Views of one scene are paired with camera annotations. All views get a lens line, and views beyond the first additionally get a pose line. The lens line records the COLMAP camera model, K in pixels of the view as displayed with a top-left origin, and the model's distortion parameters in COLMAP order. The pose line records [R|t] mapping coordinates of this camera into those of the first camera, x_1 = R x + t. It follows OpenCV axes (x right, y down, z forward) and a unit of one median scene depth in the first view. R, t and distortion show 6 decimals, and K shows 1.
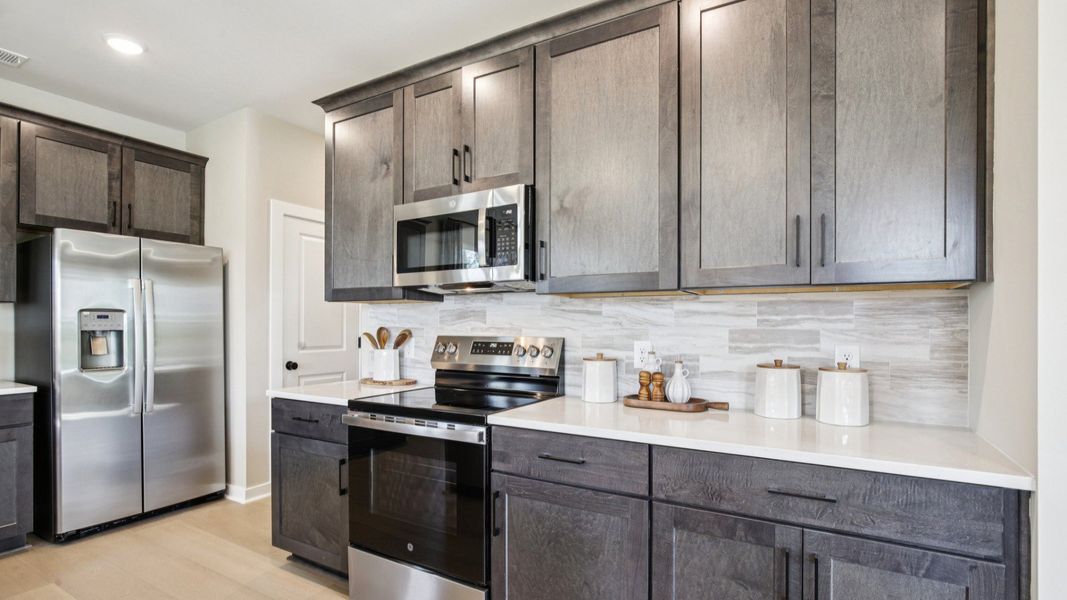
lens RADIAL K [[496.1, 0, 552.9], [0, 496.1, 323.7], [0, 0, 1]] dist [-0.021256, 0.005492]
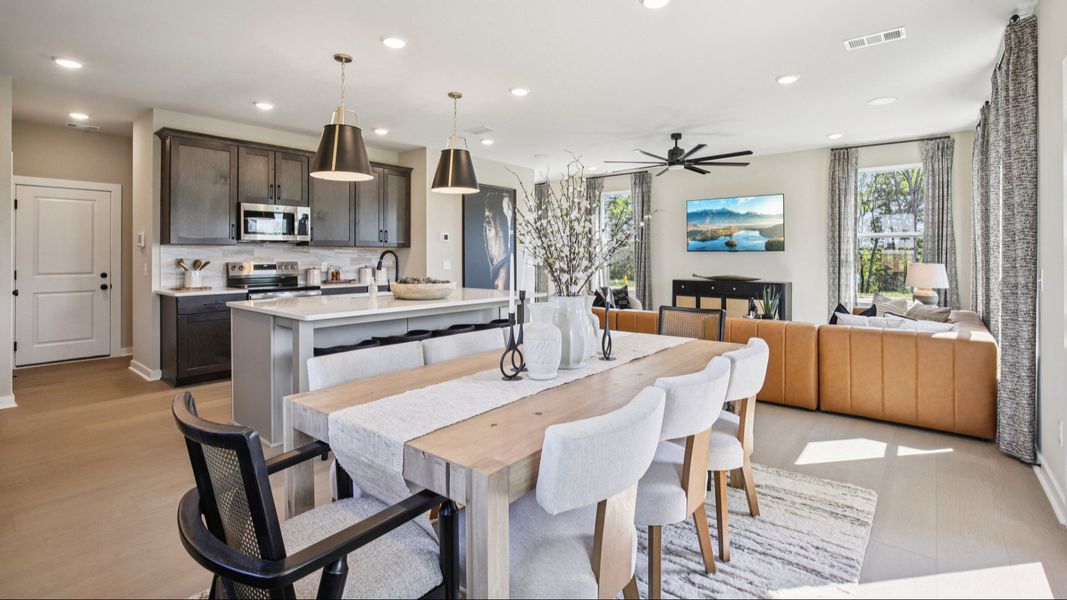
lens RADIAL K [[496.1, 0, 526.8], [0, 496.1, 254.4], [0, 0, 1]] dist [-0.021256, 0.005492]
pose [[0.187557, -0.000059, 0.982254, -2.331255], [0.000659, 1.000000, -0.000066, -0.009222], [-0.982253, 0.000659, 0.187557, -0.676908]]
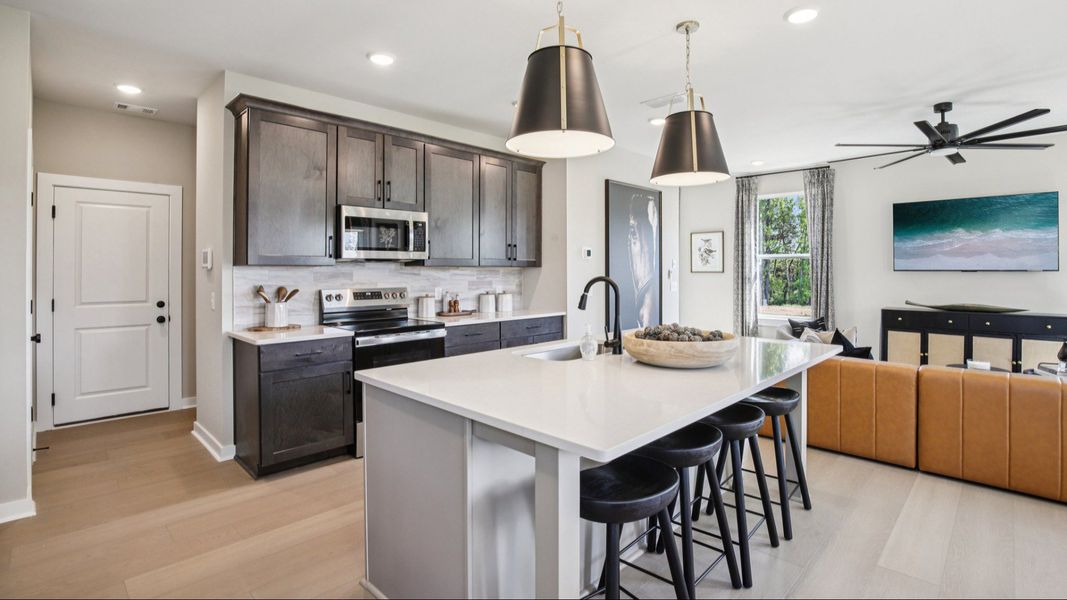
lens RADIAL K [[496.1, 0, 519.3], [0, 496.1, 266.5], [0, 0, 1]] dist [-0.021256, 0.005492]
pose [[0.280814, 0.003719, 0.959755, -1.712897], [0.000411, 0.999992, -0.003995, -0.045010], [-0.959762, 0.001516, 0.280811, 0.049724]]
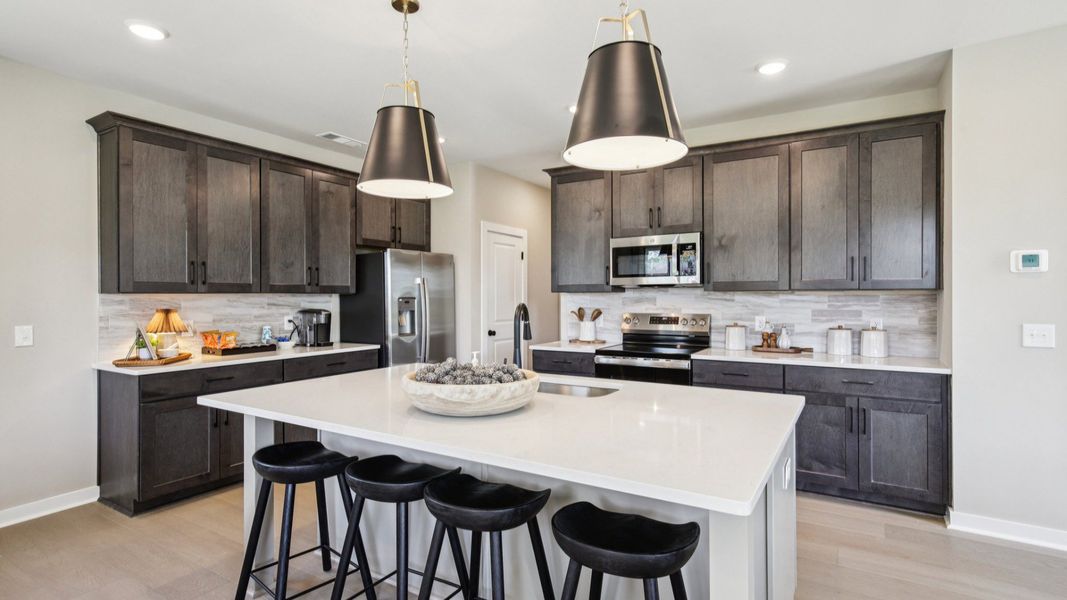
lens RADIAL K [[496.1, 0, 554.1], [0, 496.1, 296.8], [0, 0, 1]] dist [-0.021256, 0.005492]
pose [[0.999537, -0.005068, -0.030012, -0.489668], [0.005098, 0.999987, 0.000914, -0.038491], [0.030007, -0.001066, 0.999549, -0.779786]]
